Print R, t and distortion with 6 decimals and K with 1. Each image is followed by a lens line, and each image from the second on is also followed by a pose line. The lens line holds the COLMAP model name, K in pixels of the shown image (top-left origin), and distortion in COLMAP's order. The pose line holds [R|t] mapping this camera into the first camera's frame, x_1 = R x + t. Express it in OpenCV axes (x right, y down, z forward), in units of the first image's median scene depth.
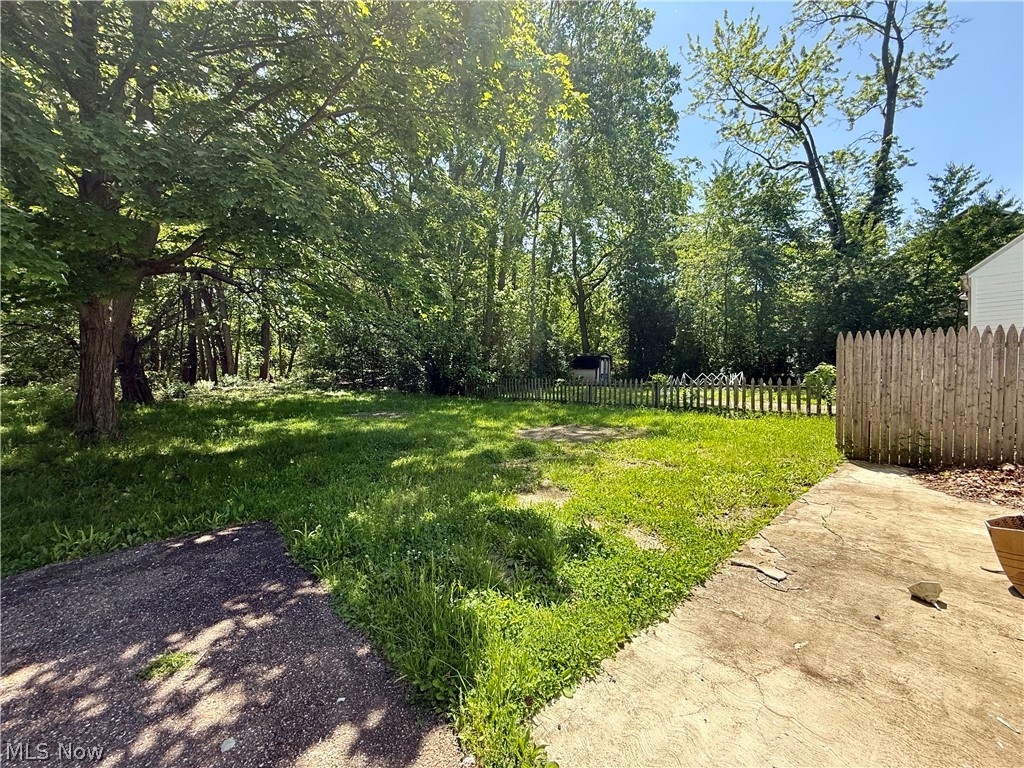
lens RADIAL K [[406.7, 0, 512.2], [0, 406.7, 387.0], [0, 0, 1]] dist [-0.001516, 0.000185]
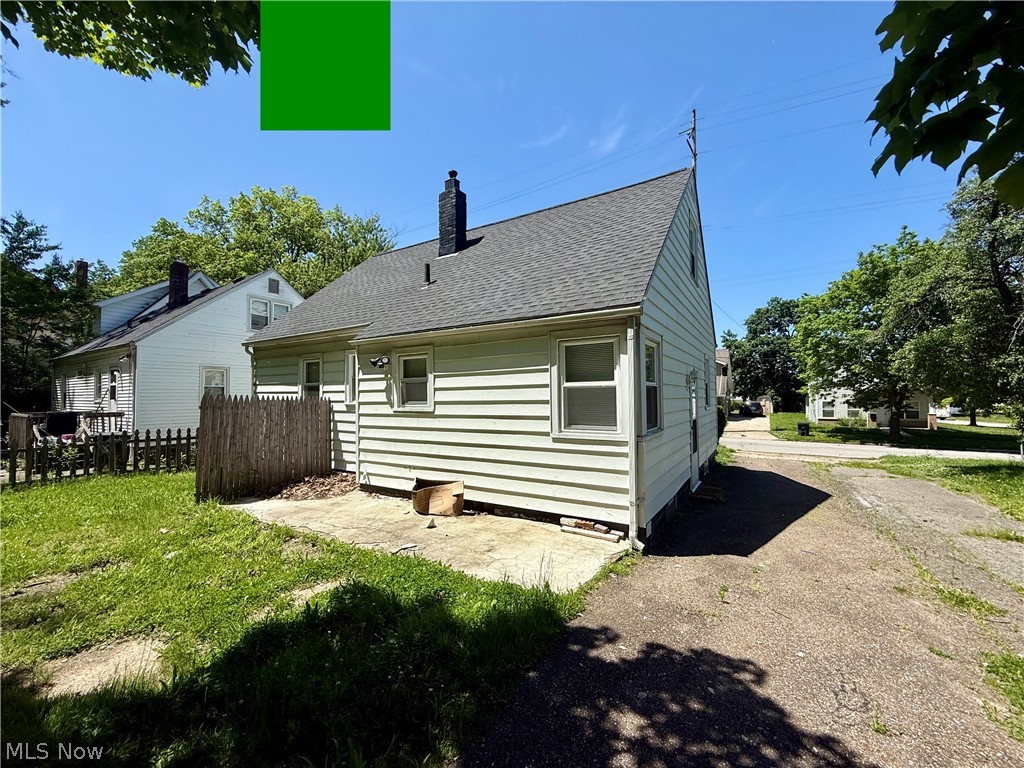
lens RADIAL K [[406.7, 0, 512.5], [0, 406.7, 383.9], [0, 0, 1]] dist [-0.001516, 0.000185]
pose [[-0.273478, 0.059455, 0.960039, -0.990218], [0.061850, 0.997109, -0.044132, -0.105865], [-0.959888, 0.047309, -0.276364, 0.856847]]
